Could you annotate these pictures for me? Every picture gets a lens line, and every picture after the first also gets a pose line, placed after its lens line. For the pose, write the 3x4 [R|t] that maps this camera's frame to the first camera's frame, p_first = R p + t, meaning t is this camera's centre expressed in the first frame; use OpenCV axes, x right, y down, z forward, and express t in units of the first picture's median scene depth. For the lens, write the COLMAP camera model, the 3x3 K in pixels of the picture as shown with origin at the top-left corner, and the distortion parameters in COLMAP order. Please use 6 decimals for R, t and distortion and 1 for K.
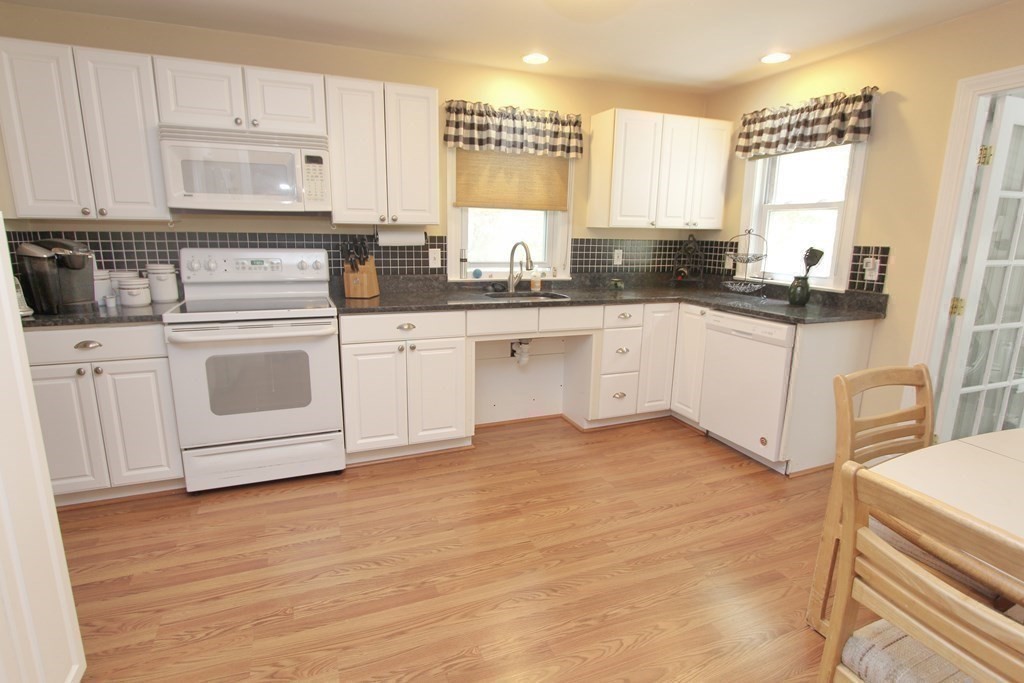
lens RADIAL K [[519.1, 0, 513.7], [0, 519.1, 344.5], [0, 0, 1]] dist [-0.020497, -0.000090]
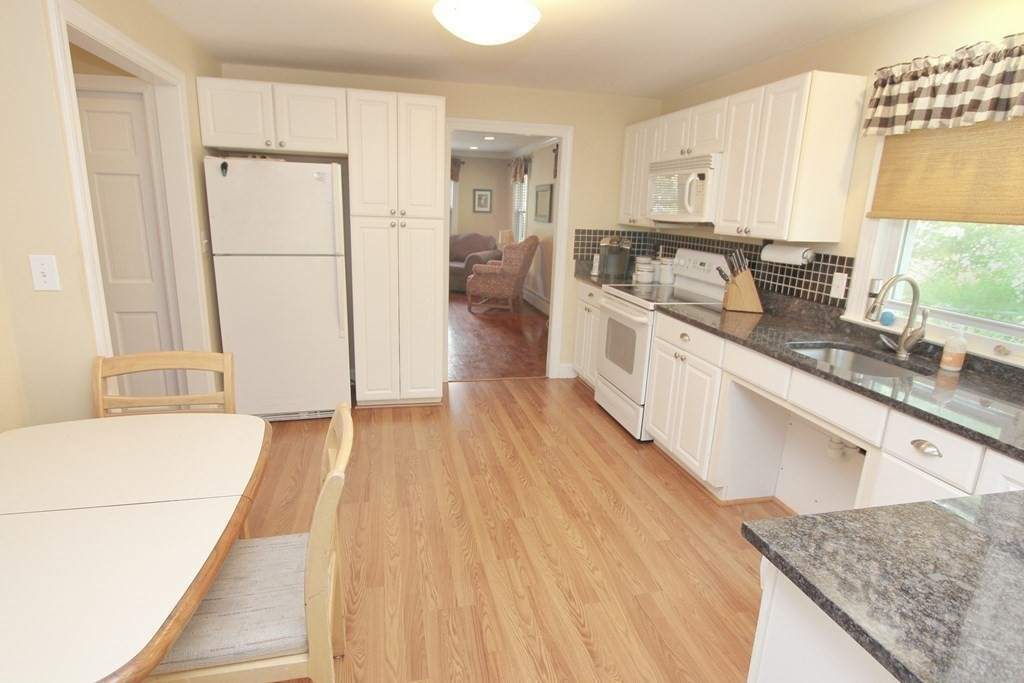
lens RADIAL K [[557.9, 0, 512.0], [0, 557.9, 341.5], [0, 0, 1]] dist [-0.003425, 0.000323]
pose [[-0.169528, 0.212768, -0.962284, 0.905222], [-0.249086, 0.935465, 0.250721, -0.216905], [0.953529, 0.282195, -0.105590, 0.809936]]
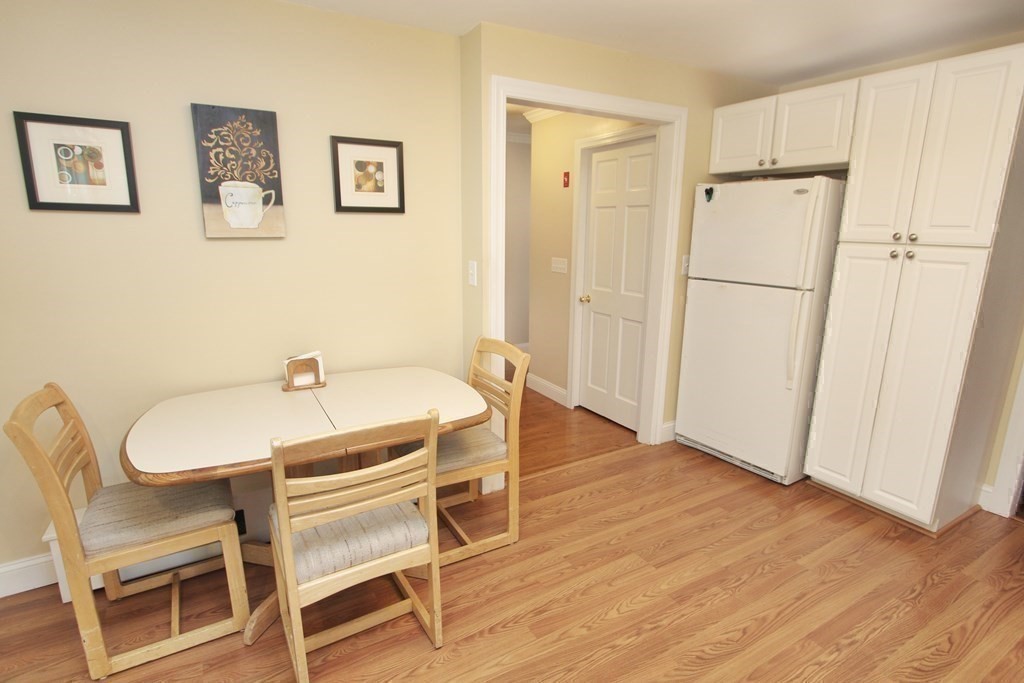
lens RADIAL K [[510.6, 0, 511.5], [0, 510.6, 352.6], [0, 0, 1]] dist [-0.020385, -0.000180]
pose [[-0.991743, 0.005197, -0.128138, 0.363092], [-0.052146, 0.896504, 0.439955, -0.263349], [0.117163, 0.443004, -0.888831, 1.063192]]
